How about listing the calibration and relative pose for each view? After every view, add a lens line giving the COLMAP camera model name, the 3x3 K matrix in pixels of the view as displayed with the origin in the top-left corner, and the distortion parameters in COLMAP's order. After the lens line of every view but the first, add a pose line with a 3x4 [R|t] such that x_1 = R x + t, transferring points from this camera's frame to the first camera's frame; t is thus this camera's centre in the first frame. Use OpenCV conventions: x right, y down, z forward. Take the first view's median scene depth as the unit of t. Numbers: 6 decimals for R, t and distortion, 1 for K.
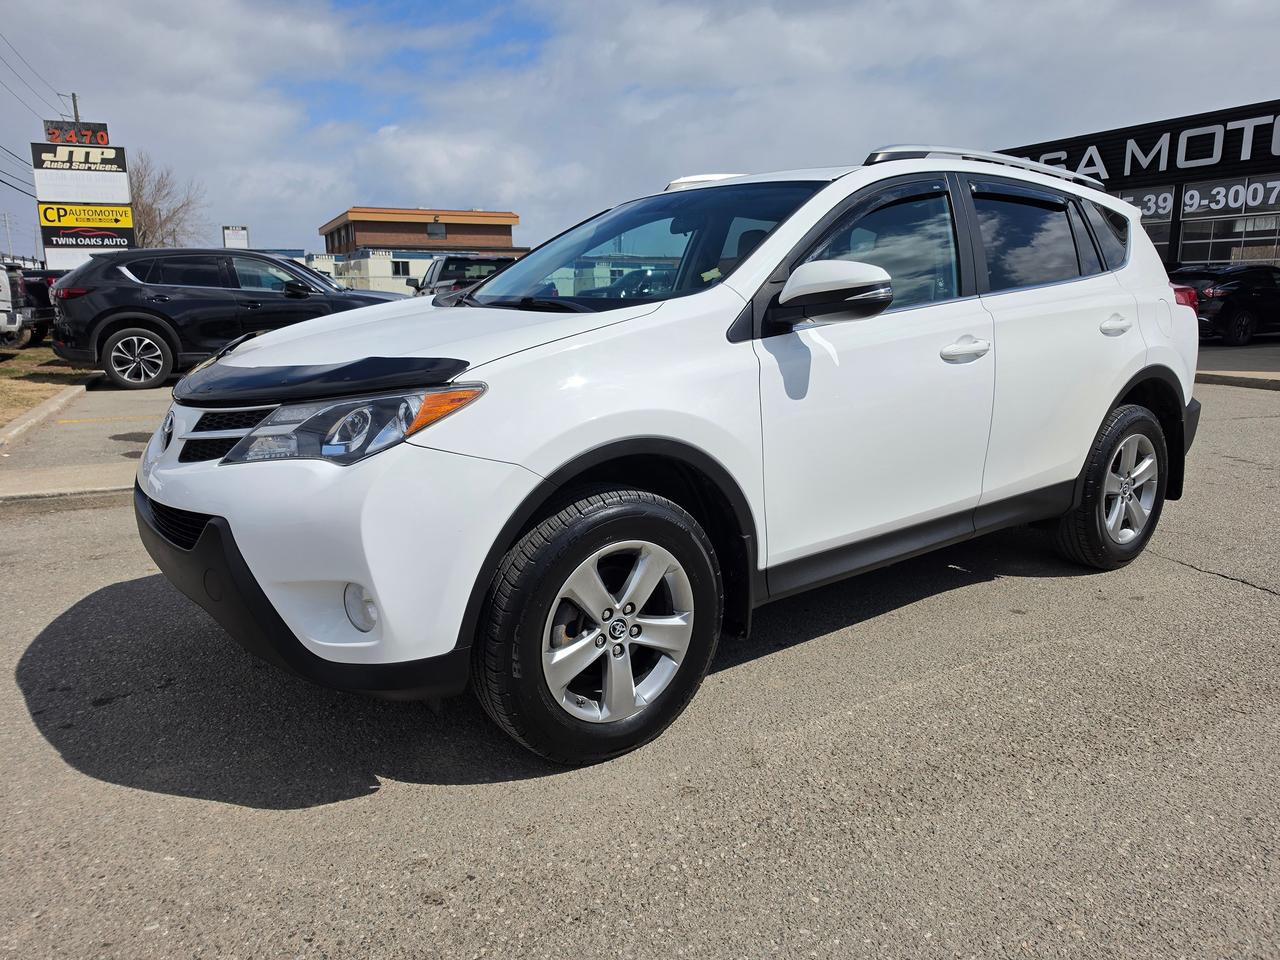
lens RADIAL K [[882.3, 0, 645.8], [0, 882.3, 469.6], [0, 0, 1]] dist [0.047744, -0.052647]
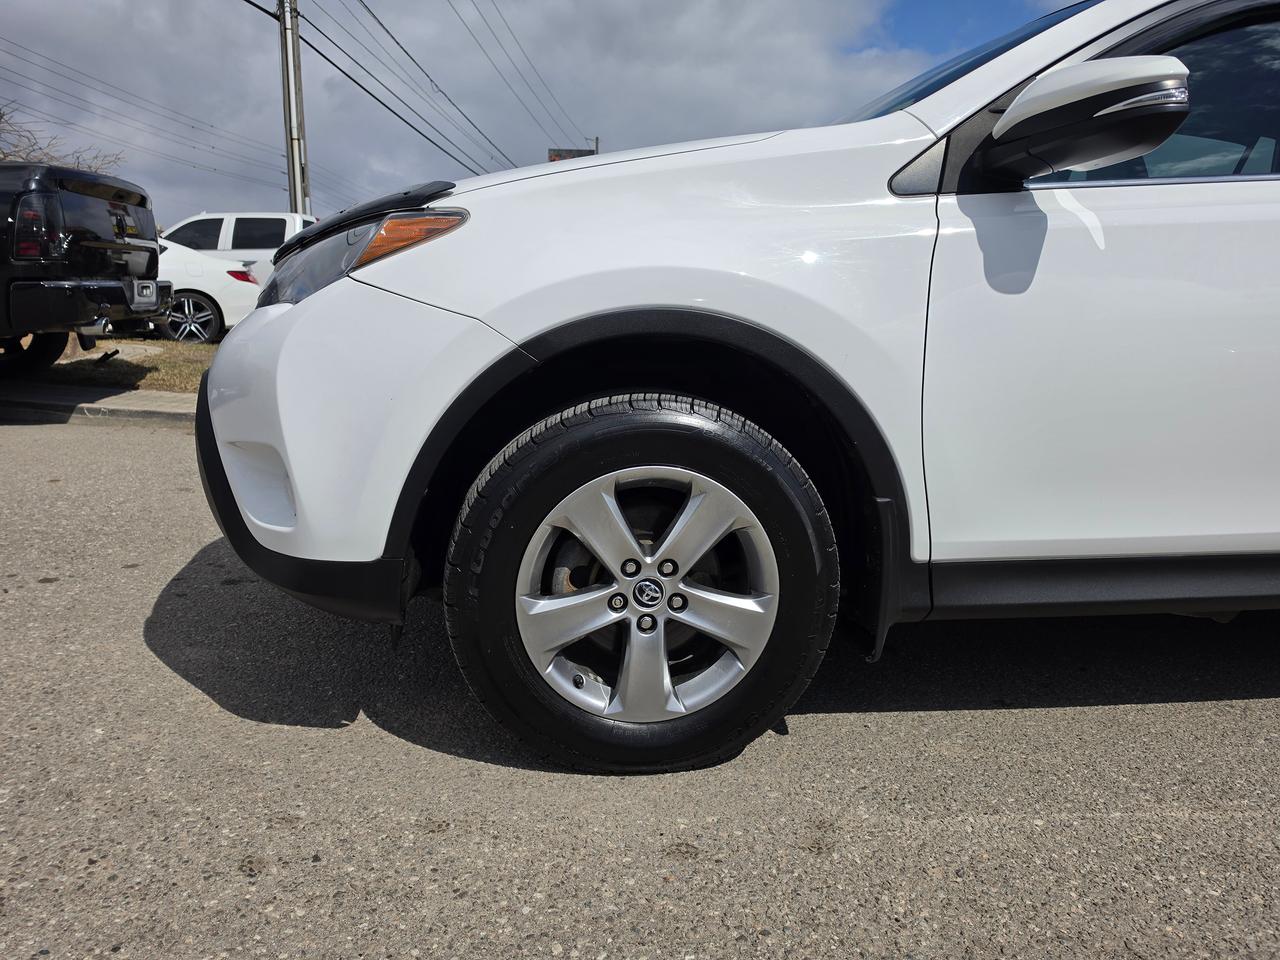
lens RADIAL K [[882.3, 0, 640.5], [0, 882.3, 479.6], [0, 0, 1]] dist [0.047744, -0.052647]
pose [[0.875189, 0.124747, -0.467421, 0.279390], [-0.136432, 0.990609, 0.008924, 0.085878], [0.464144, 0.055961, 0.883990, 0.372097]]
